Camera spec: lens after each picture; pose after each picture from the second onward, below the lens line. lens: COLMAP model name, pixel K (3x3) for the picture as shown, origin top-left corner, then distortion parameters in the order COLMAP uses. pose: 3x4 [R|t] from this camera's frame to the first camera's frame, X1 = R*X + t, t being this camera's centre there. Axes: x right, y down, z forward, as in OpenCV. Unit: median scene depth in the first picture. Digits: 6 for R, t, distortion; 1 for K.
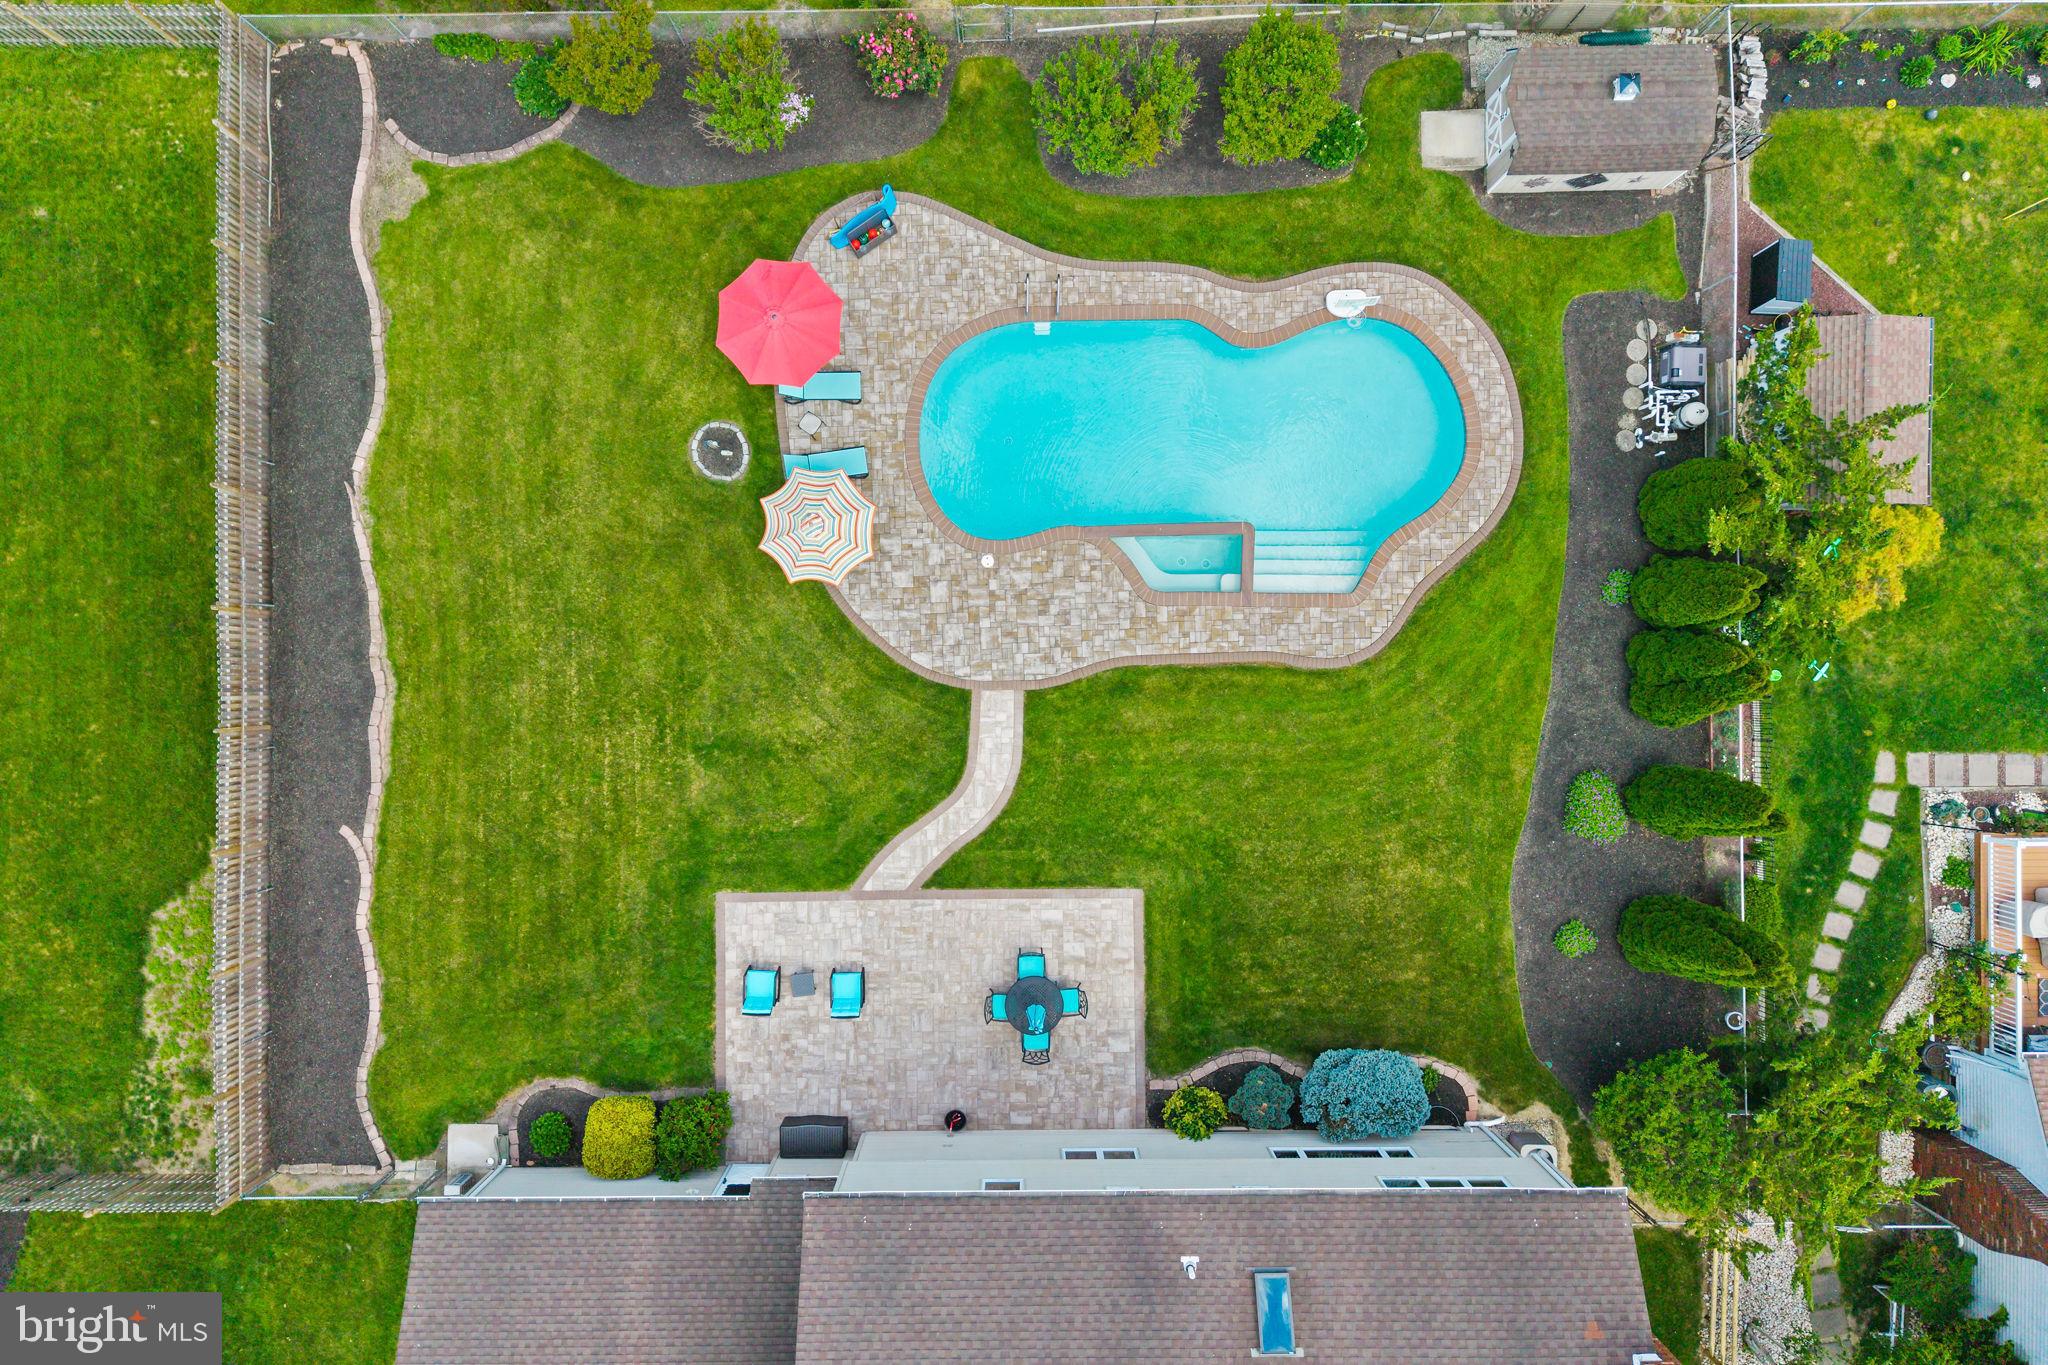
lens RADIAL K [[1330.5, 0, 1024.0], [0, 1330.5, 682.5], [0, 0, 1]] dist [0.015497, -0.005750]
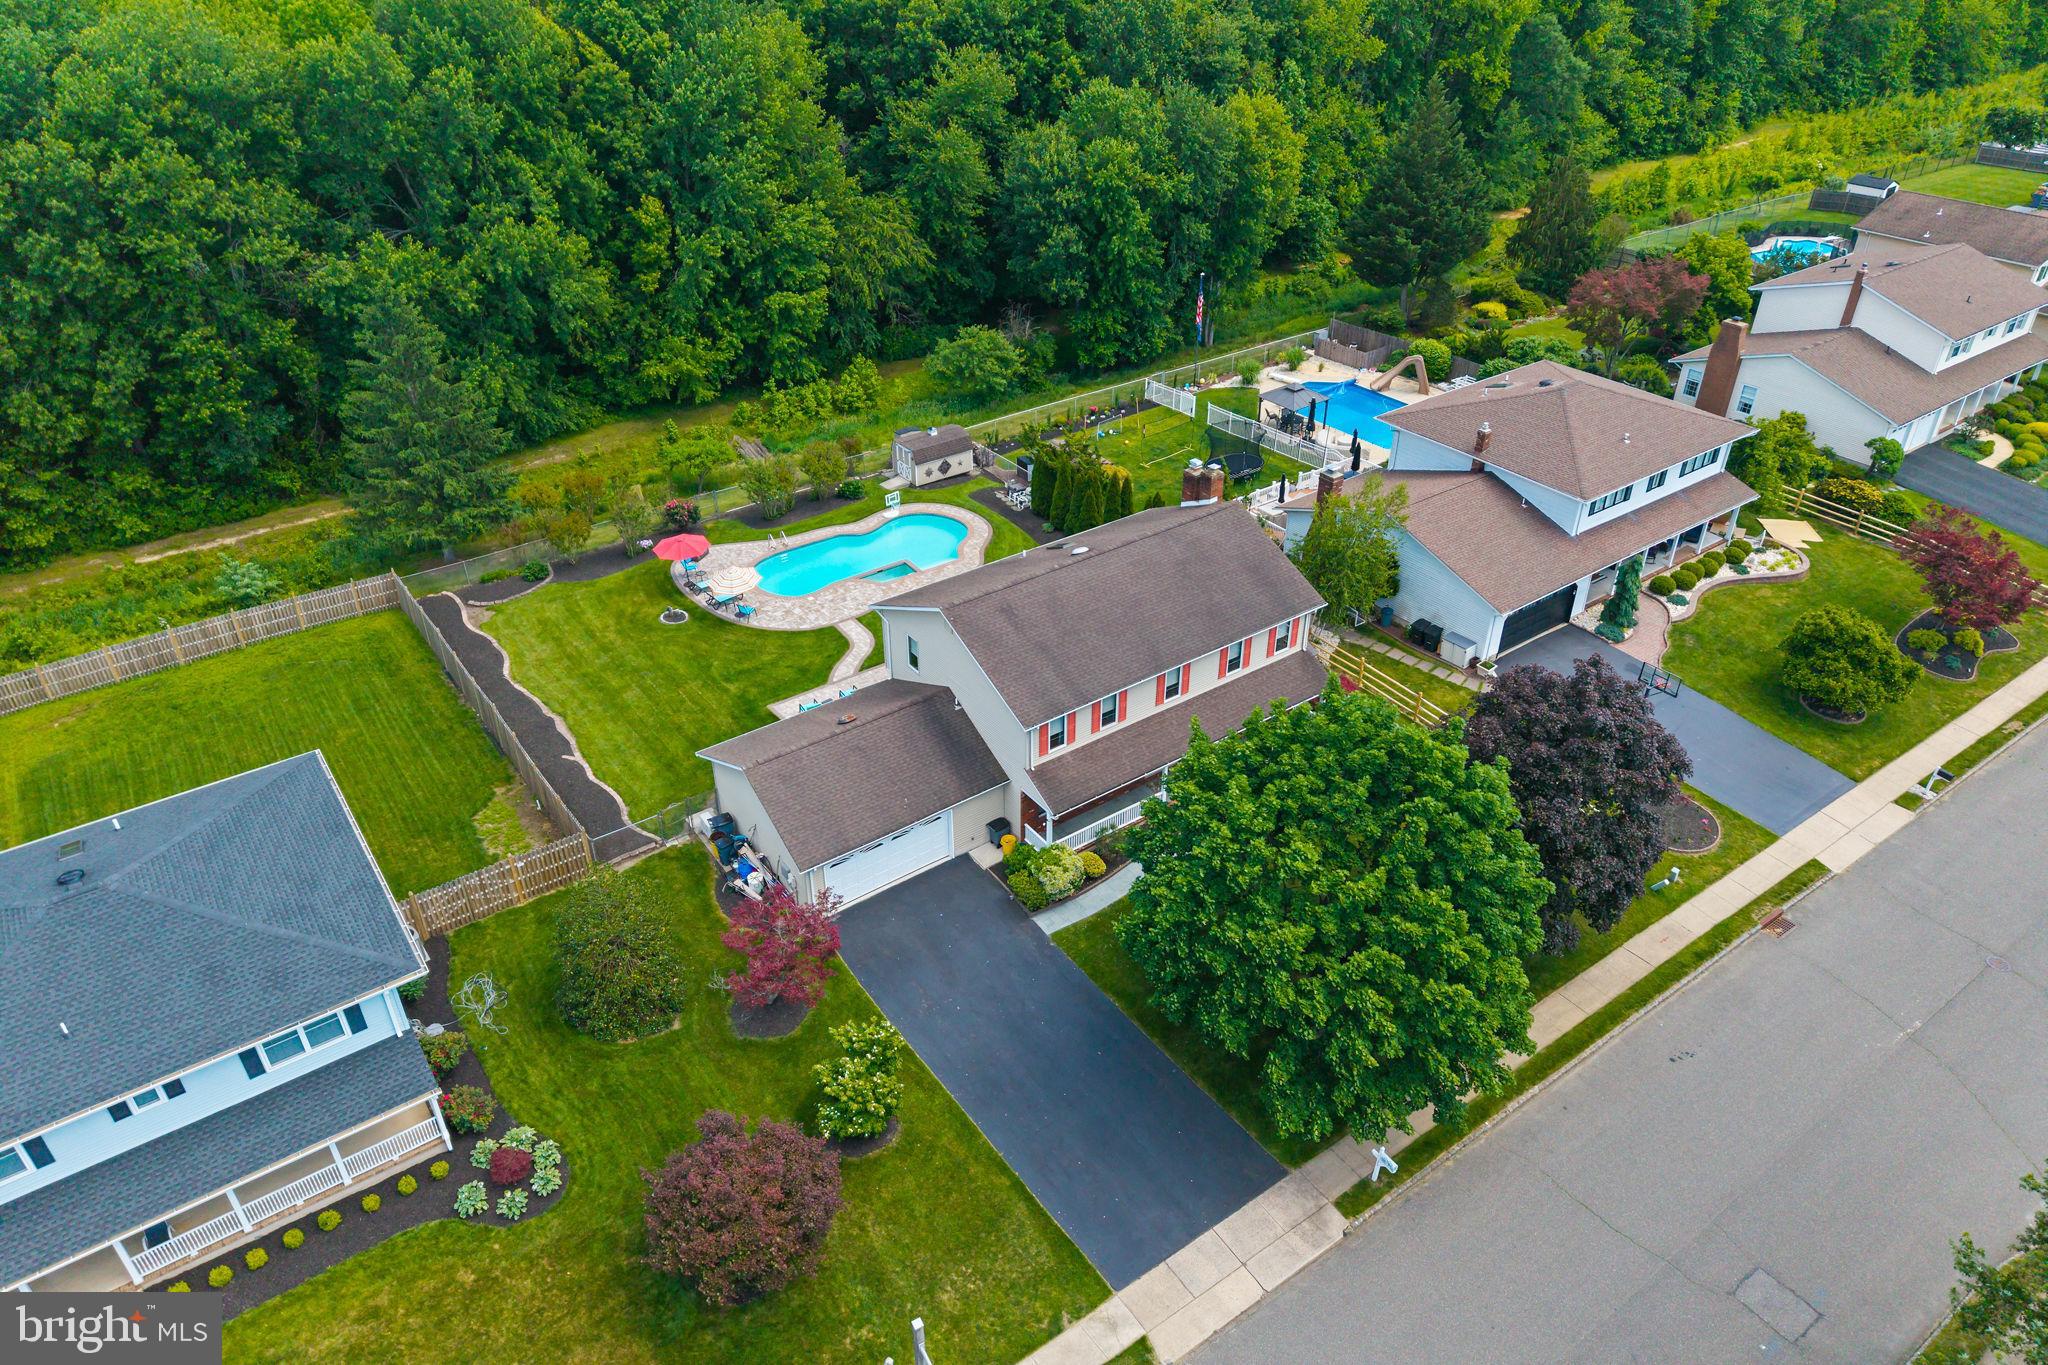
lens RADIAL K [[1371.6, 0, 1021.0], [0, 1371.6, 665.7], [0, 0, 1]] dist [0.052060, -0.058342]
pose [[0.816215, -0.309727, 0.487710, -0.877230], [0.577703, 0.427065, -0.695611, 1.720522], [0.007166, 0.849520, 0.527507, -0.092852]]
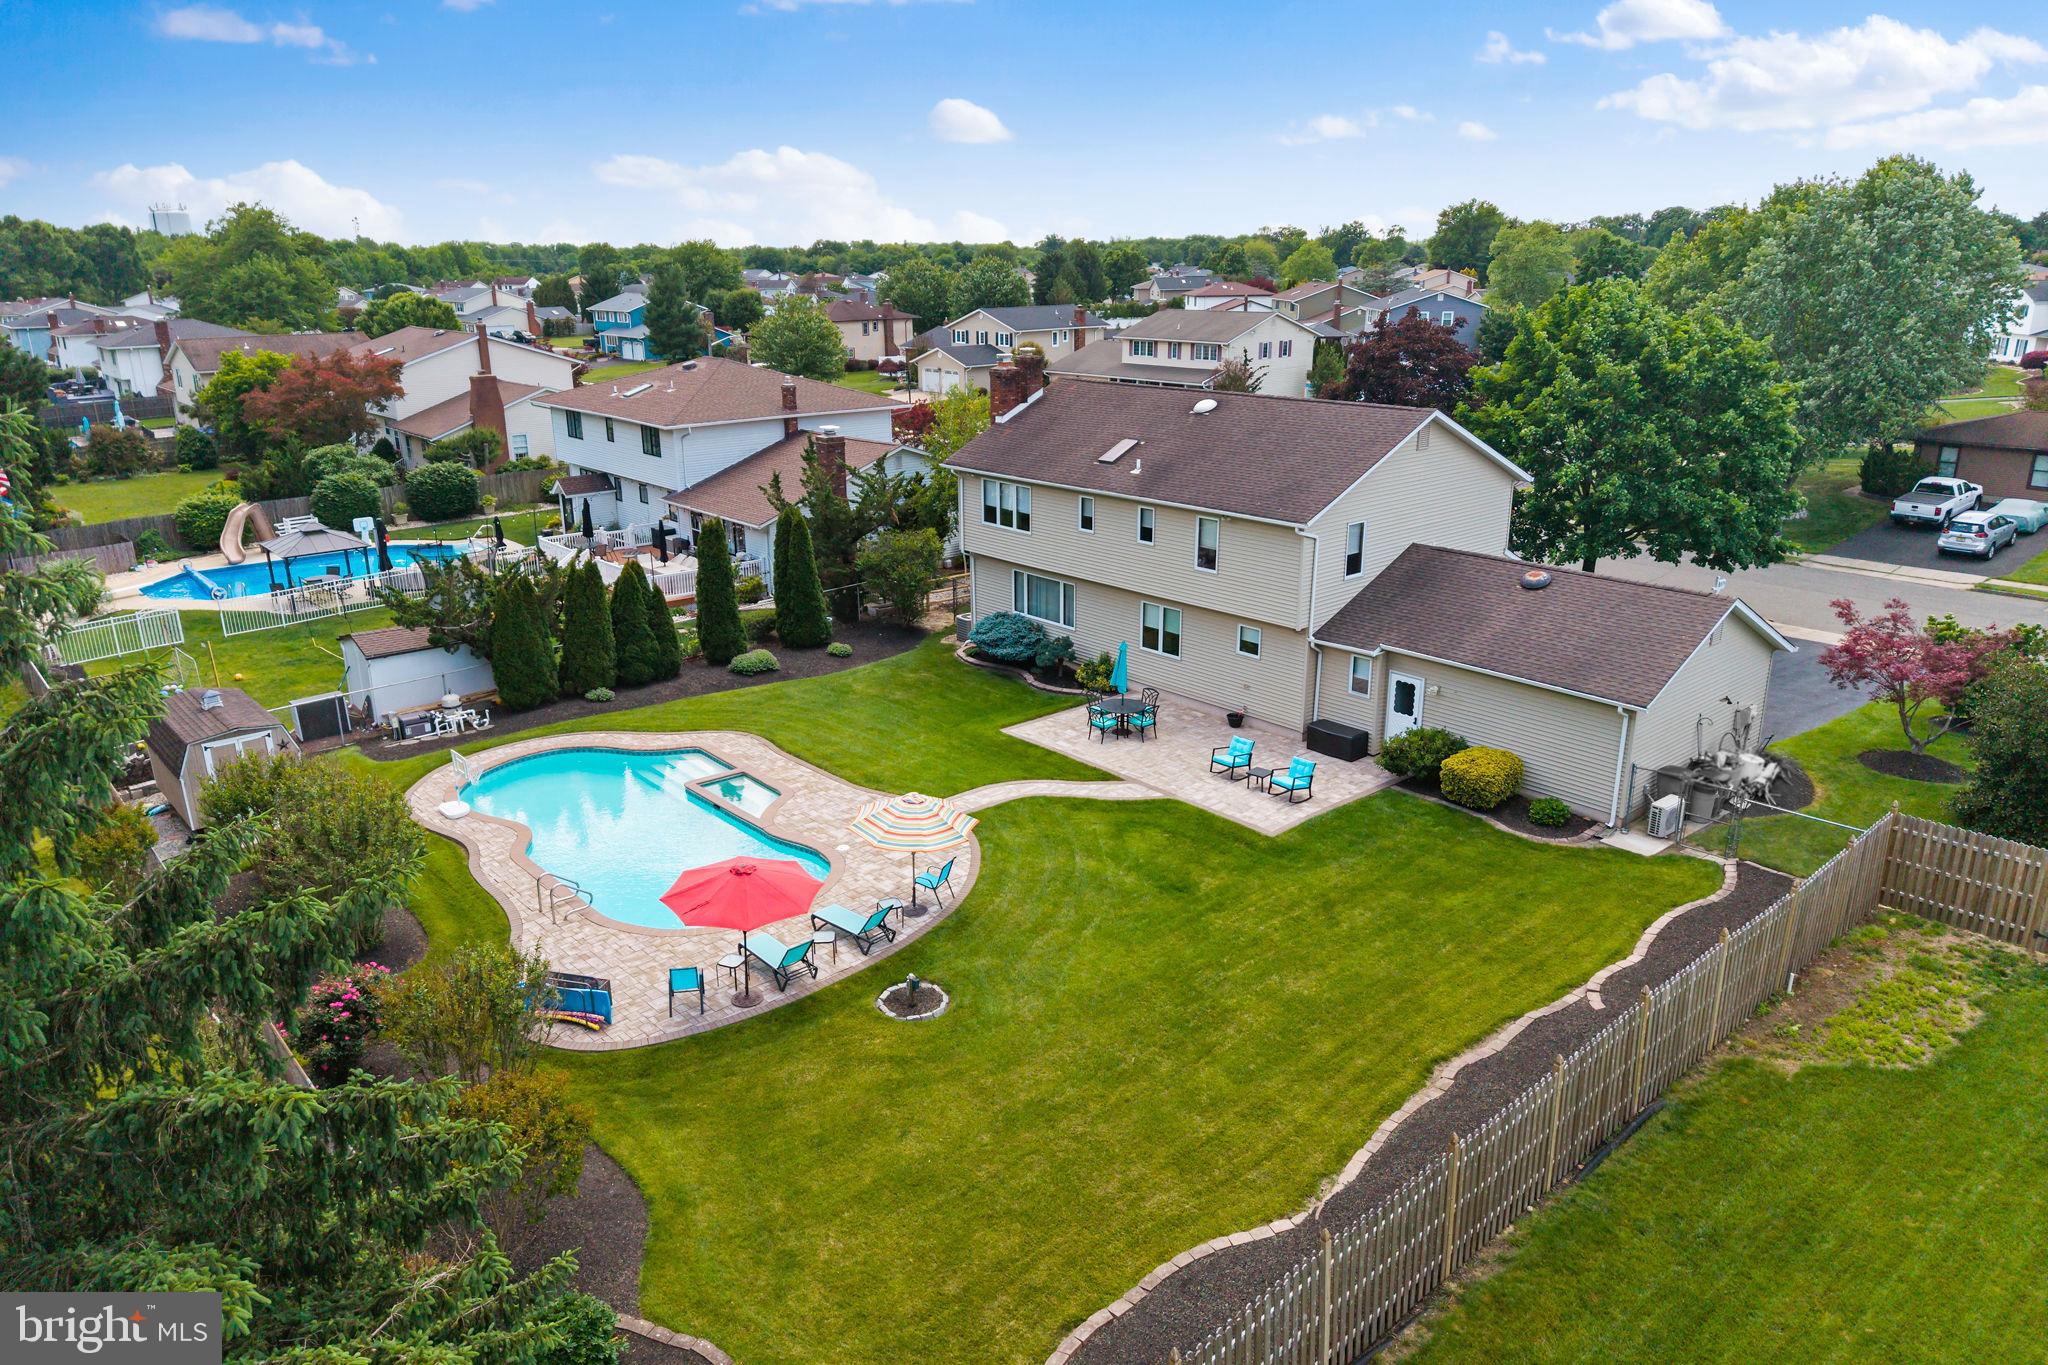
lens RADIAL K [[1370.1, 0, 1012.4], [0, 1370.1, 681.1], [0, 0, 1]] dist [0.010110, 0.001316]
pose [[-0.645925, -0.215610, 0.732321, -0.827835], [0.763146, -0.207162, 0.612121, -0.591715], [0.019730, 0.954252, 0.298353, 0.576551]]
